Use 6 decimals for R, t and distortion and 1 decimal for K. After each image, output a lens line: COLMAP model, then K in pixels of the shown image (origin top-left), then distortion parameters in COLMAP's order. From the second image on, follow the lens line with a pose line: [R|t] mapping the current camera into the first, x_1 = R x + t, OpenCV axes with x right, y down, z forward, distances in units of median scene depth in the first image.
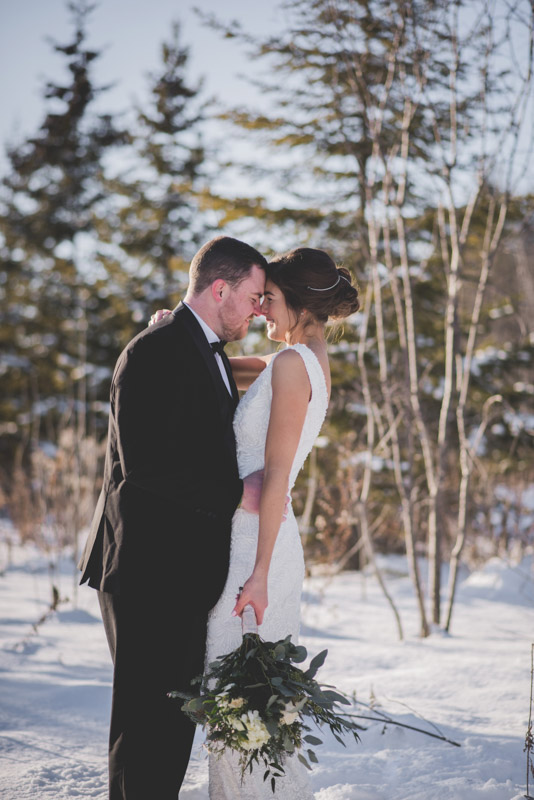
lens RADIAL K [[1919.2, 0, 267.0], [0, 1919.2, 400.0], [0, 0, 1]] dist [0.049850, 0.561810]
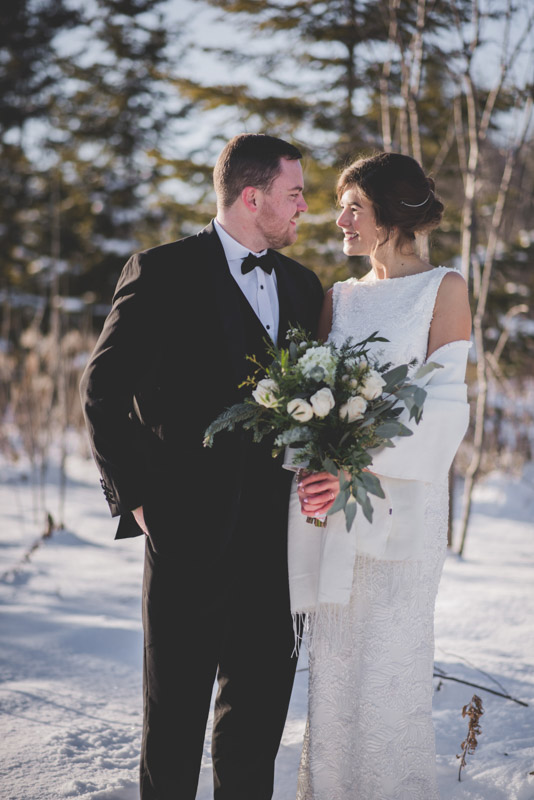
lens RADIAL K [[1919.2, 0, 267.0], [0, 1919.2, 400.0], [0, 0, 1]] dist [0.049850, 0.561810]
pose [[0.999320, 0.002903, 0.036765, -0.027605], [-0.005091, 0.998211, 0.059576, -0.008388], [-0.036526, -0.059723, 0.997546, 0.054706]]
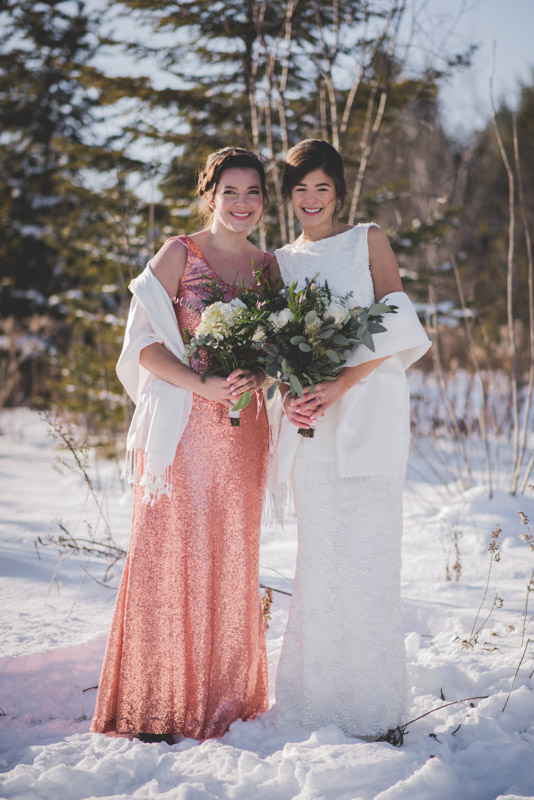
lens RADIAL K [[2035.4, 0, 267.0], [0, 2035.4, 400.0], [0, 0, 1]] dist [0.036350, 0.747690]
pose [[0.998118, 0.011535, 0.060220, -0.001814], [-0.015101, 0.998137, 0.059109, -0.002599], [-0.059426, -0.059907, 0.996433, -0.067490]]
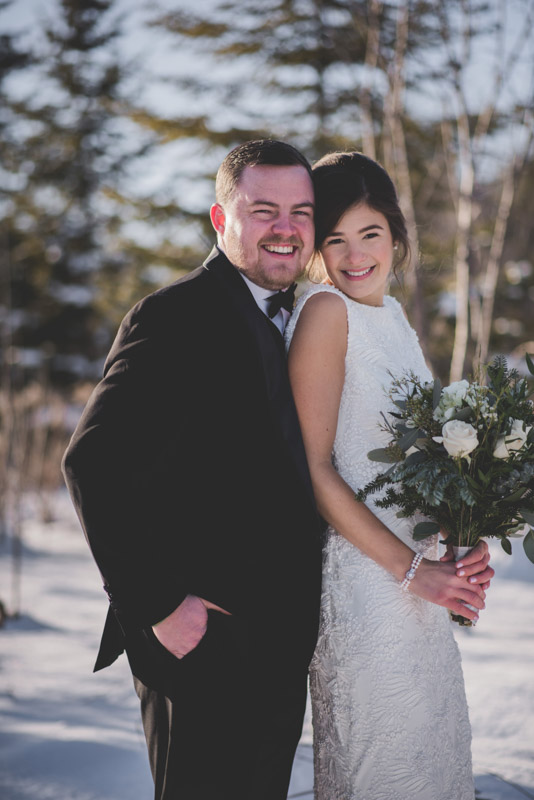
lens RADIAL K [[1925.5, 0, 266.6], [0, 1925.5, 376.4], [0, 0, 1]] dist [0.152220, 0.335734]
pose [[0.998168, -0.026134, 0.054562, -0.028278], [0.024878, 0.999413, 0.023558, -0.007986], [-0.055145, -0.022158, 0.998232, 0.131155]]
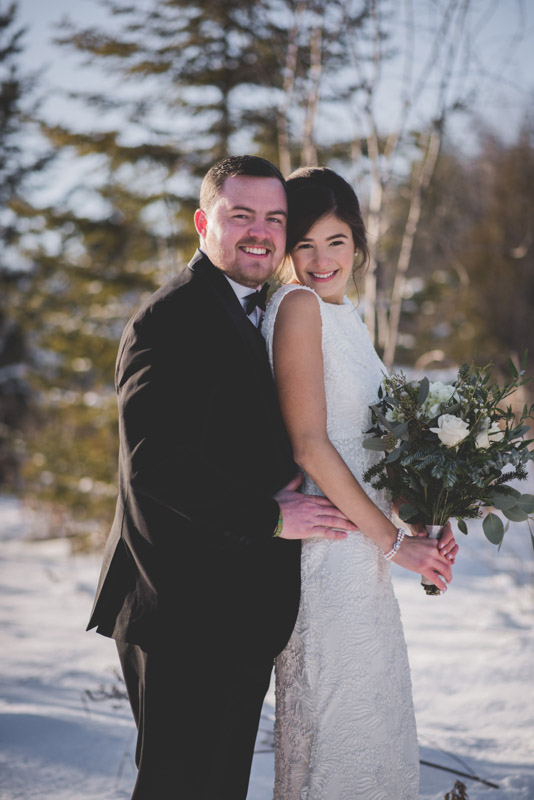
lens RADIAL K [[1919.2, 0, 267.0], [0, 1919.2, 400.0], [0, 0, 1]] dist [0.049850, 0.561810]
pose [[0.992444, -0.014088, 0.121890, -0.046965], [0.010770, 0.999554, 0.027839, -0.004364], [-0.122228, -0.026316, 0.992153, 0.100592]]
